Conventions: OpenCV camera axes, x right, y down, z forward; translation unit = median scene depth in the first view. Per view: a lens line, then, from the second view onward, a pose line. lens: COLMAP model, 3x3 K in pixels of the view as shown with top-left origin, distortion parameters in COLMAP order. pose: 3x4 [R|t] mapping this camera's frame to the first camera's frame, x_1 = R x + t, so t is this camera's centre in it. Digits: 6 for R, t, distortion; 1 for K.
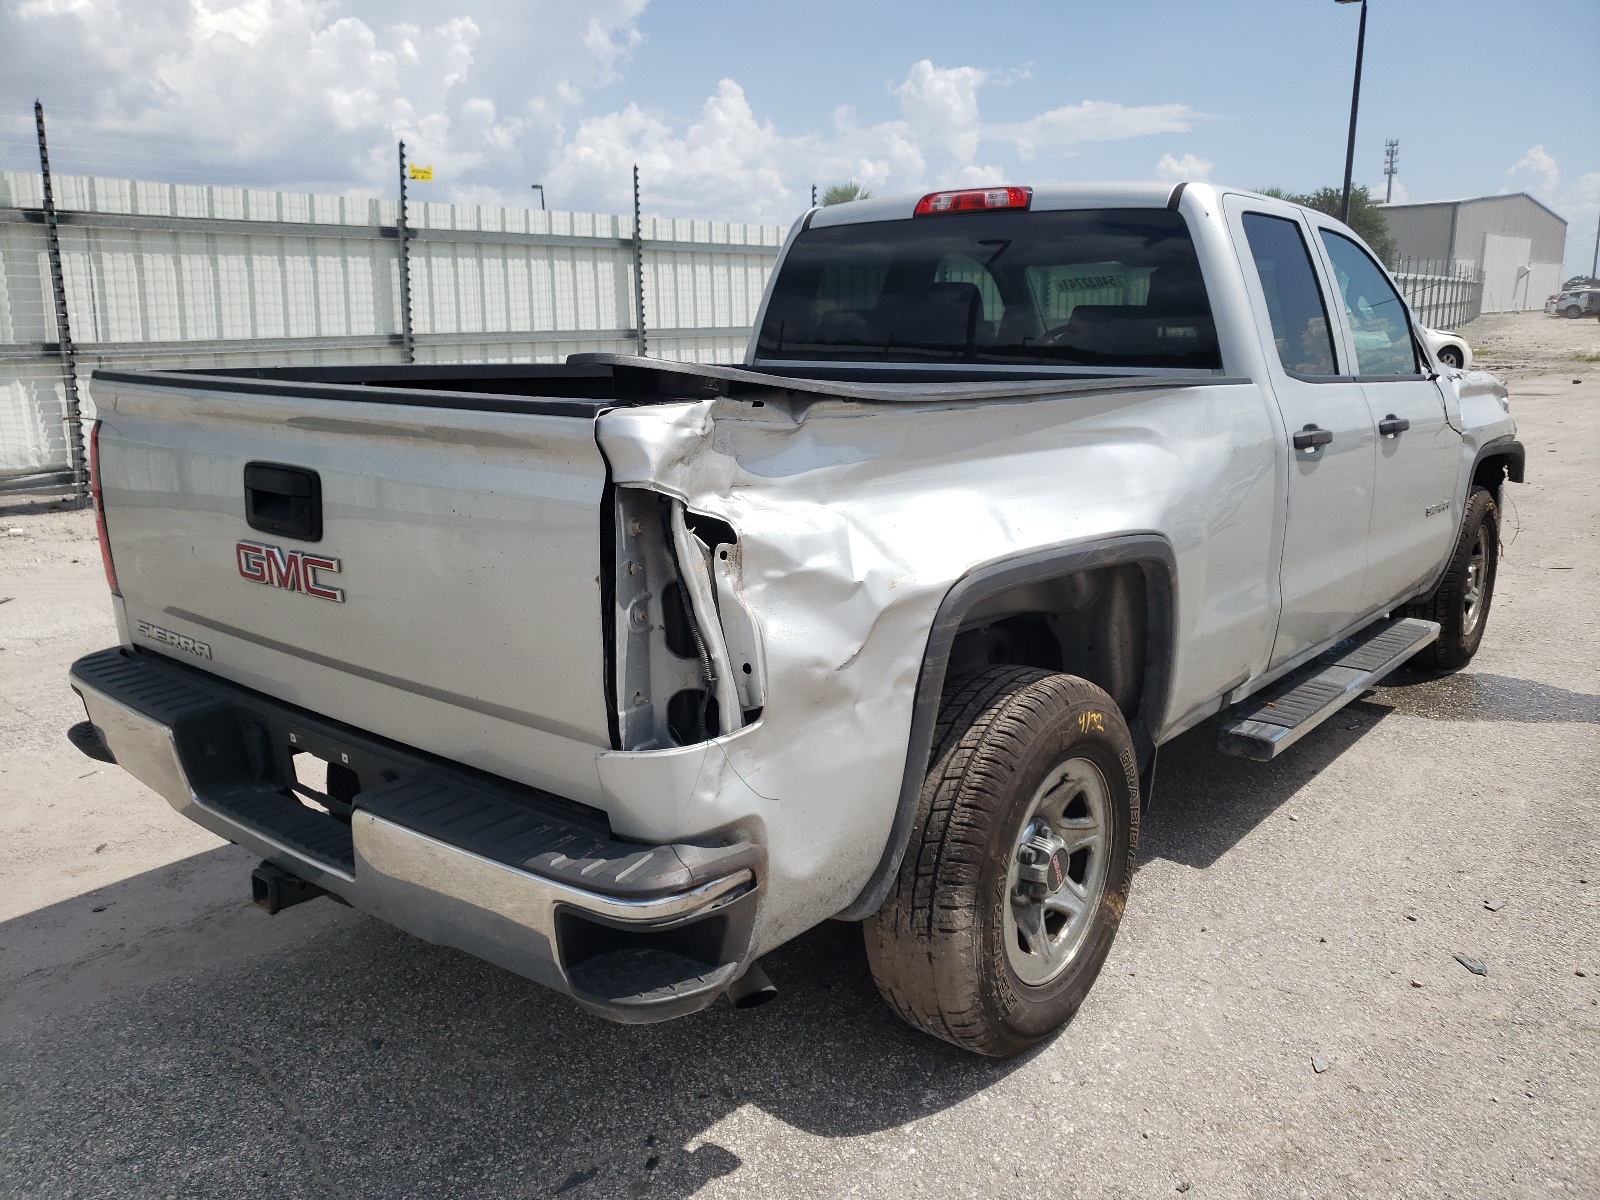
lens RADIAL K [[1344.8, 0, 800.0], [0, 1344.8, 600.0], [0, 0, 1]] dist [0.040434, -0.001969]
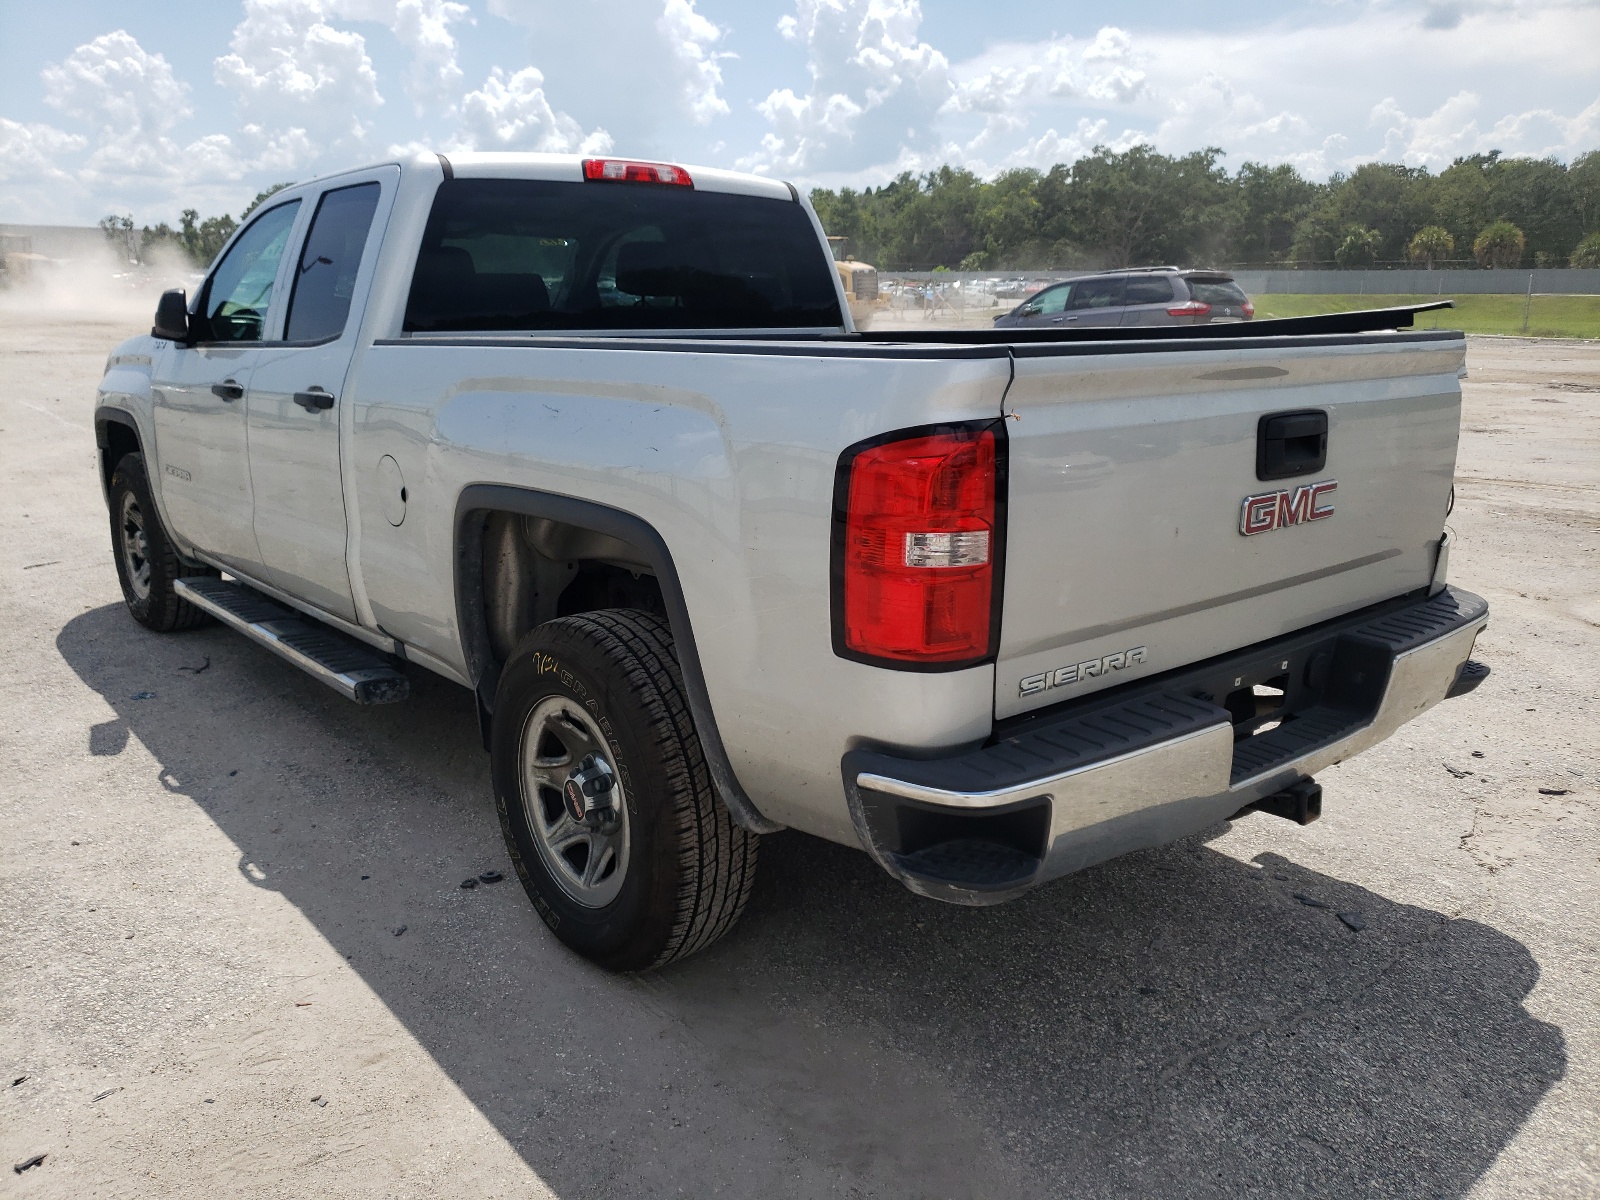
lens RADIAL K [[1344.8, 0, 800.0], [0, 1344.8, 600.0], [0, 0, 1]] dist [0.040434, -0.001969]
pose [[0.111532, -0.212988, 0.970668, -1.440586], [0.204156, 0.960839, 0.187373, -0.226735], [-0.972564, 0.177270, 0.150648, 1.192116]]
